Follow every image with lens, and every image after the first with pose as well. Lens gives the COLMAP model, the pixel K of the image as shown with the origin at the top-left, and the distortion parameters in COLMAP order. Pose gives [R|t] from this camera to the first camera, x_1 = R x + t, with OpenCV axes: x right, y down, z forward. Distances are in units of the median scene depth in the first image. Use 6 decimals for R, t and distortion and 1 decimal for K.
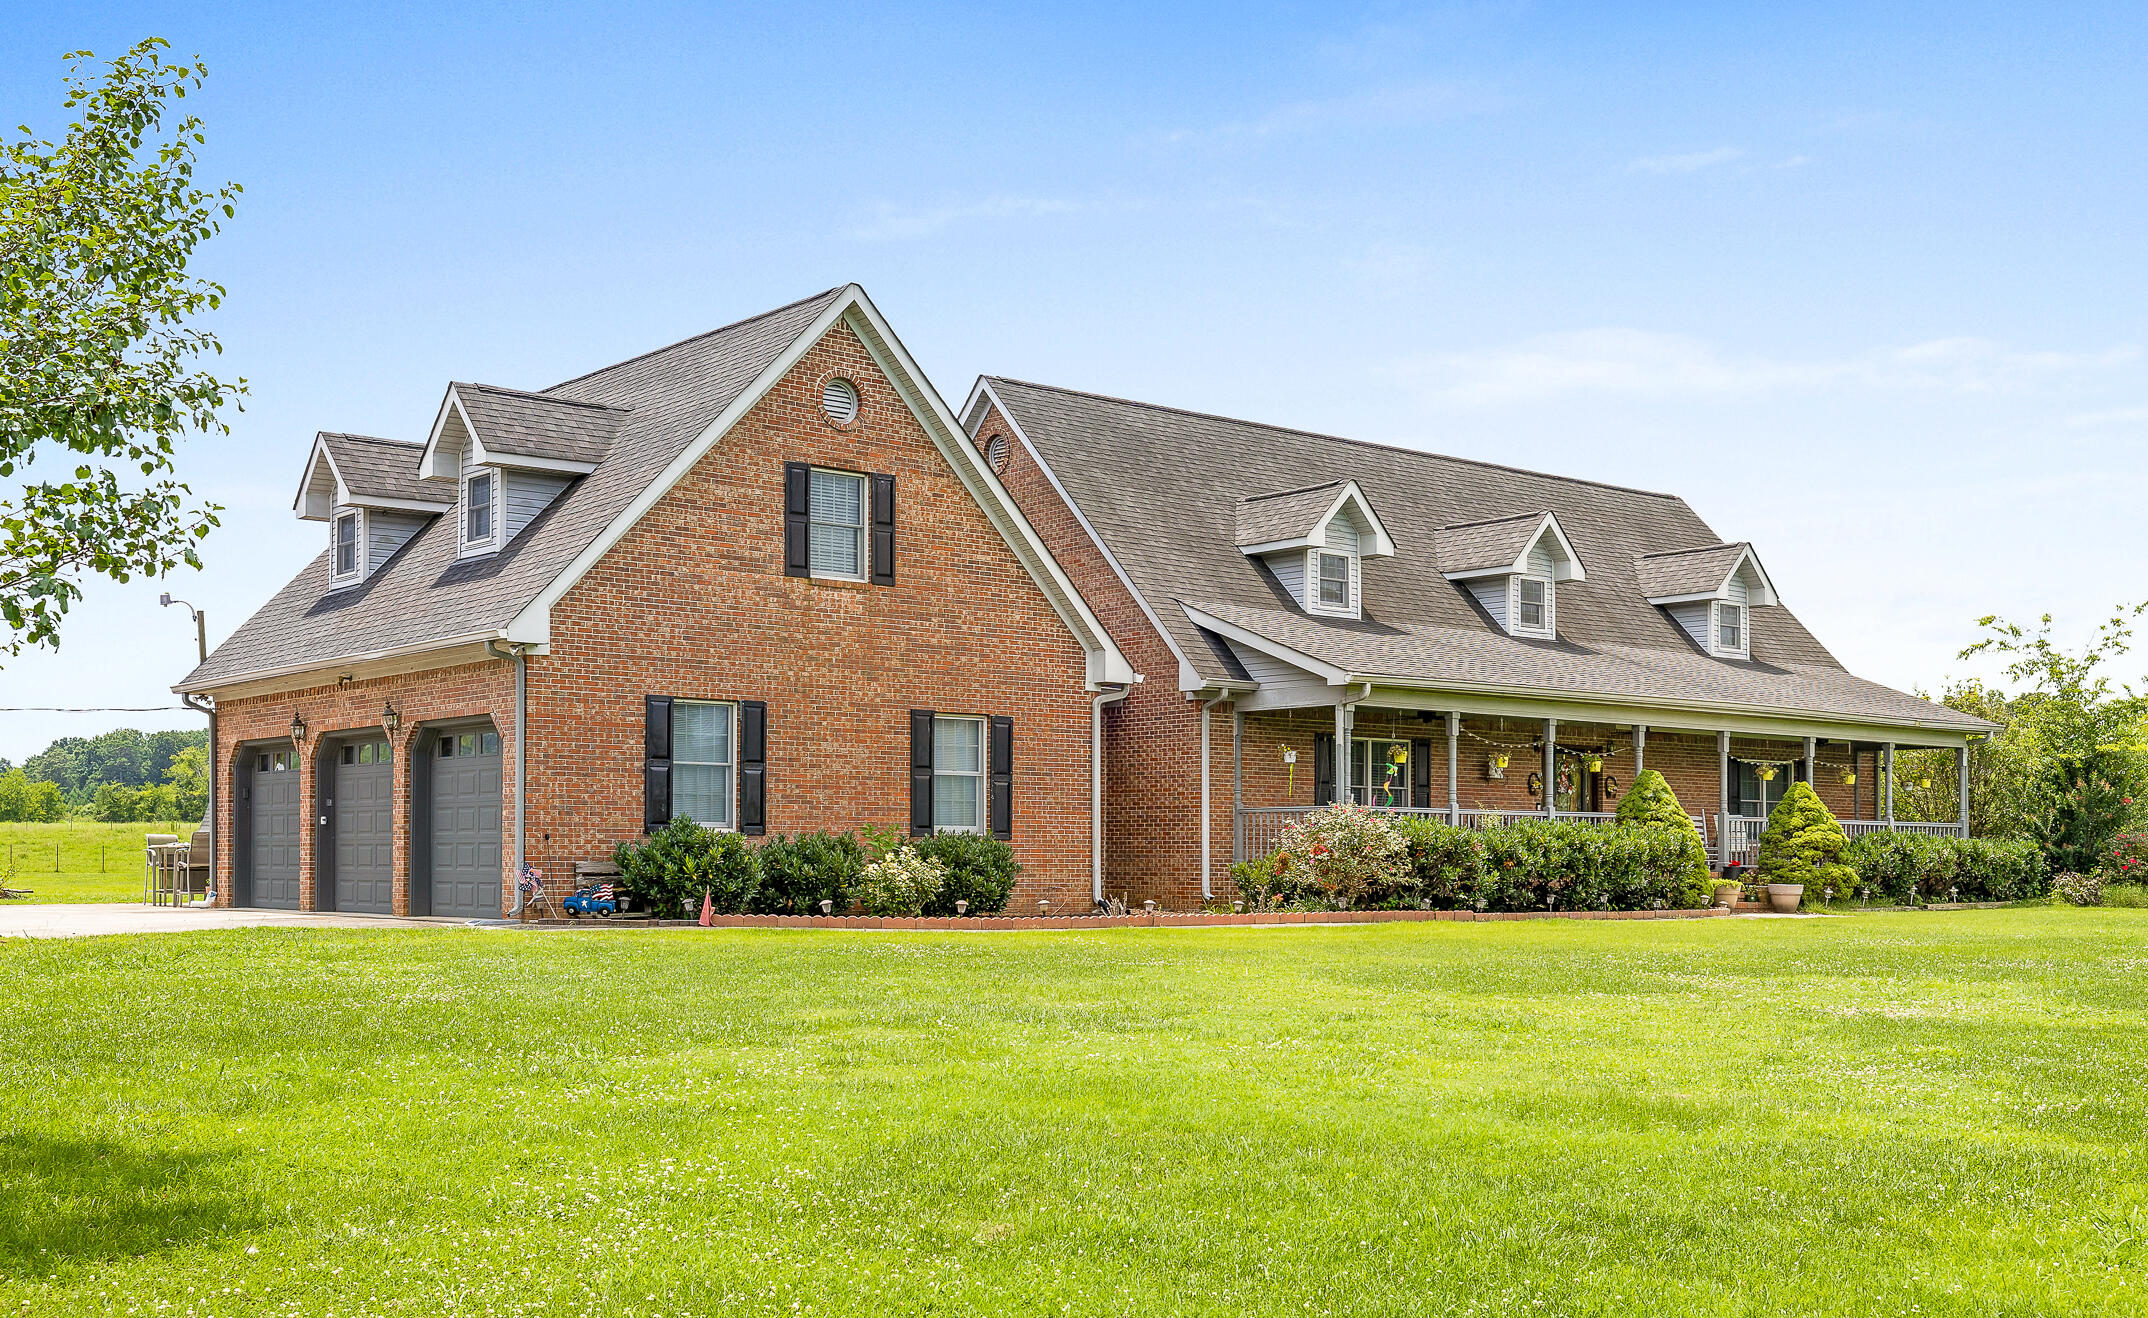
lens RADIAL K [[2256.7, 0, 1074.0], [0, 2256.7, 659.0], [0, 0, 1]] dist [0.001140, 0.001502]
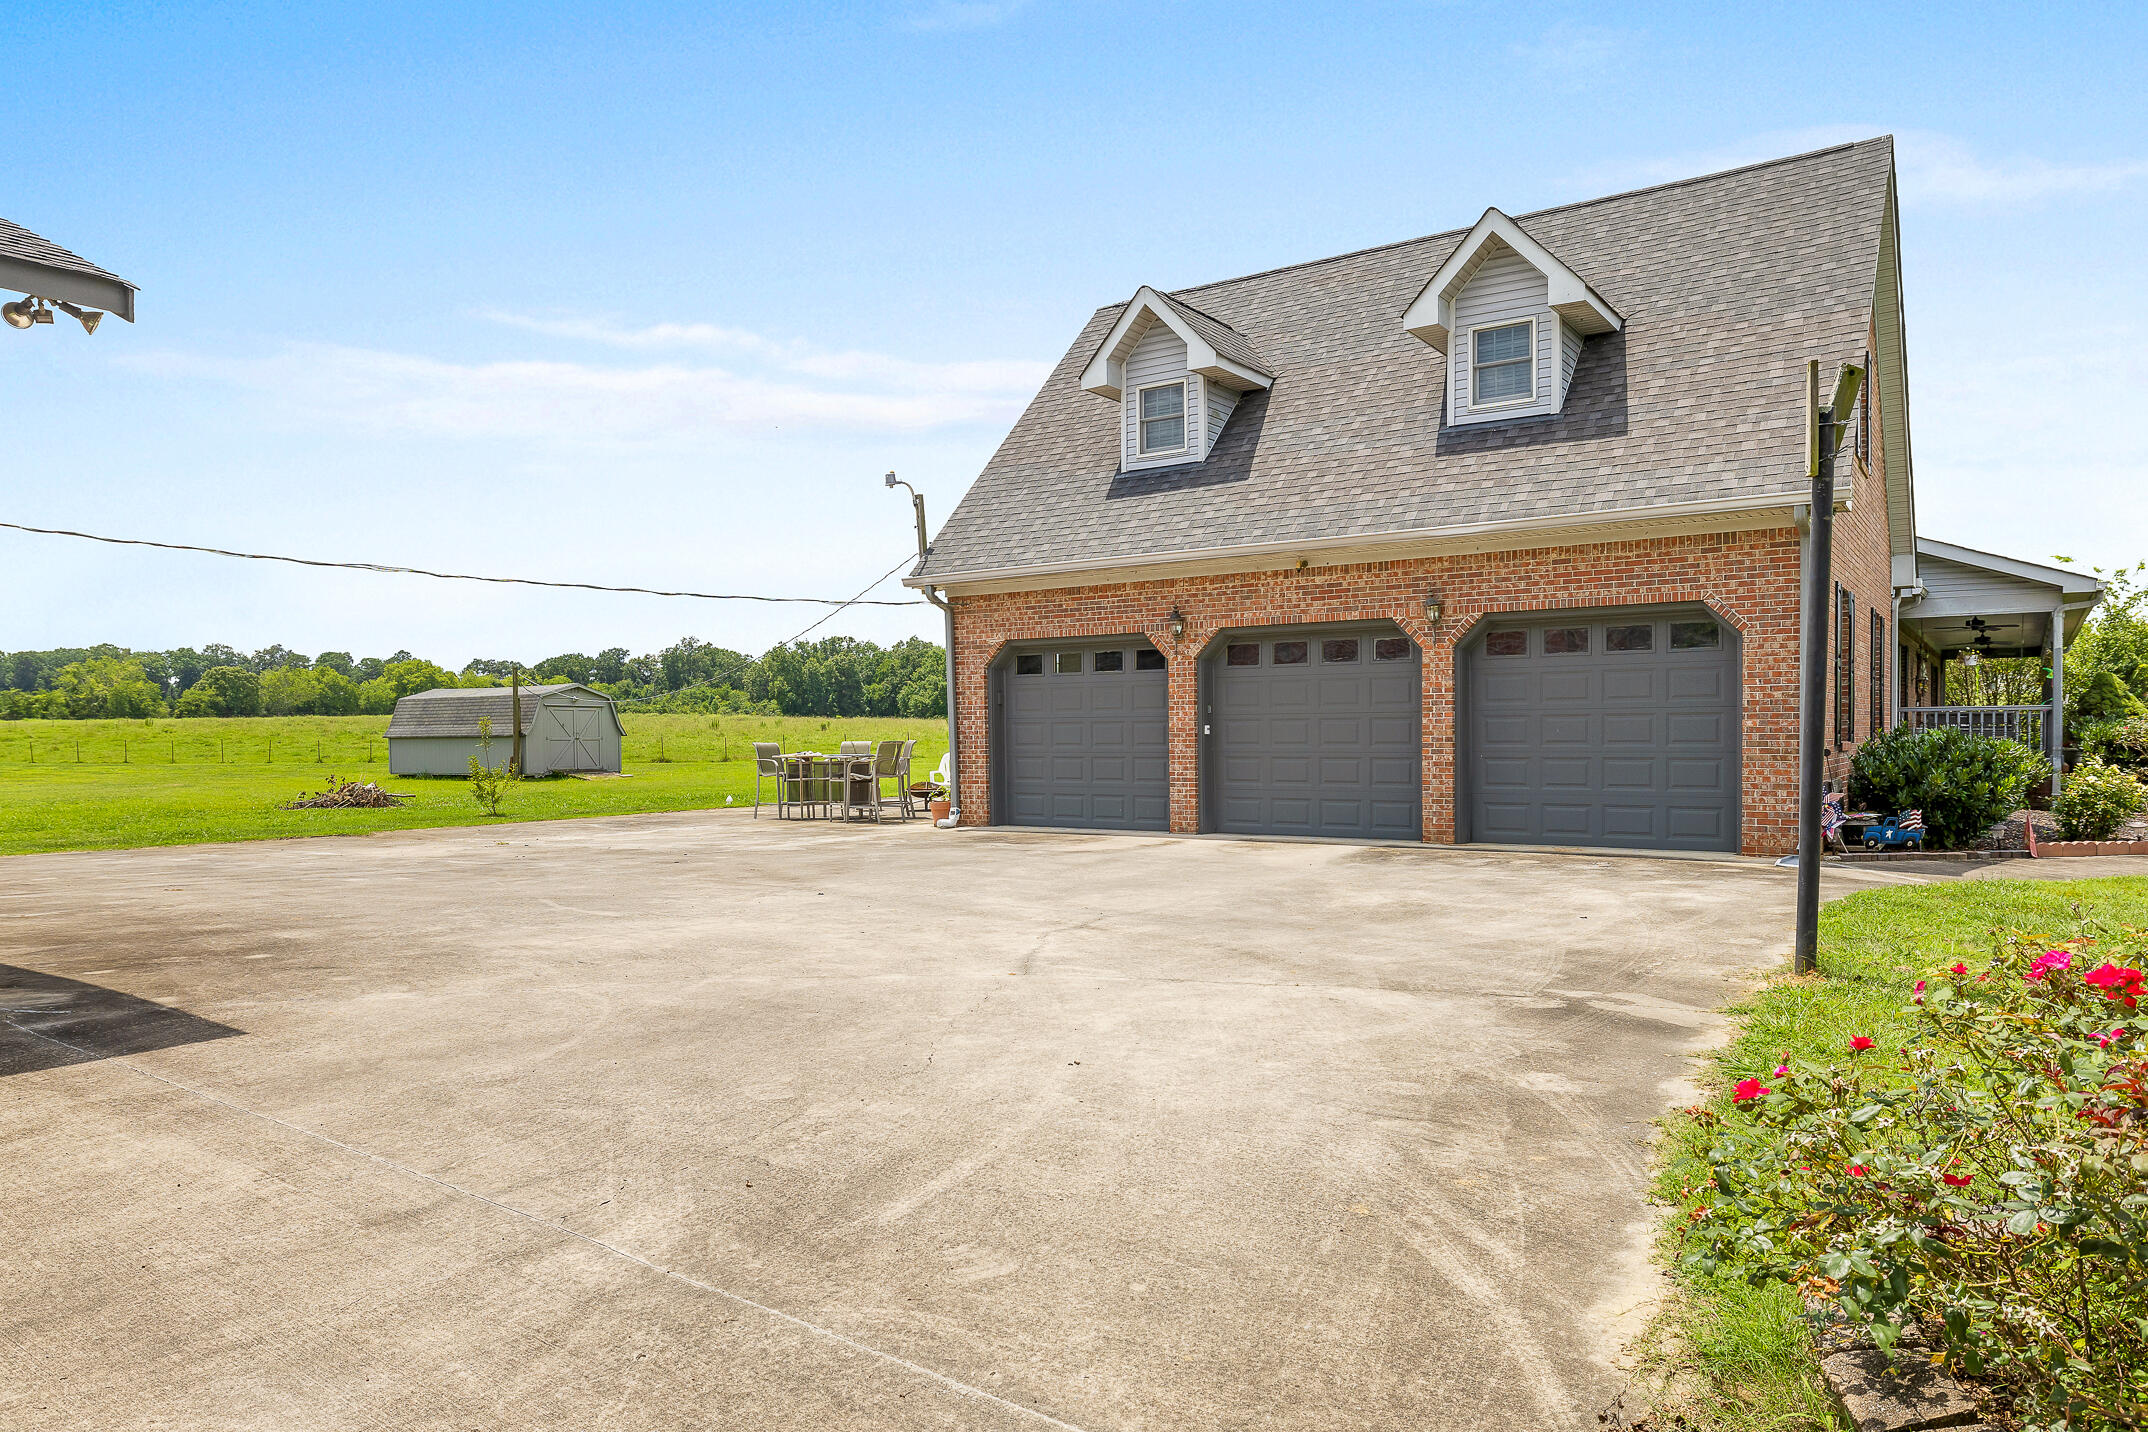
lens RADIAL K [[1402.6, 0, 1074.0], [0, 1402.6, 716.0], [0, 0, 1]] dist [-0.000995, 0.000007]
pose [[0.962934, -0.014058, 0.269369, -0.467663], [-0.007269, 0.996926, 0.078016, 0.021018], [-0.269638, -0.077083, 0.959872, 0.448627]]
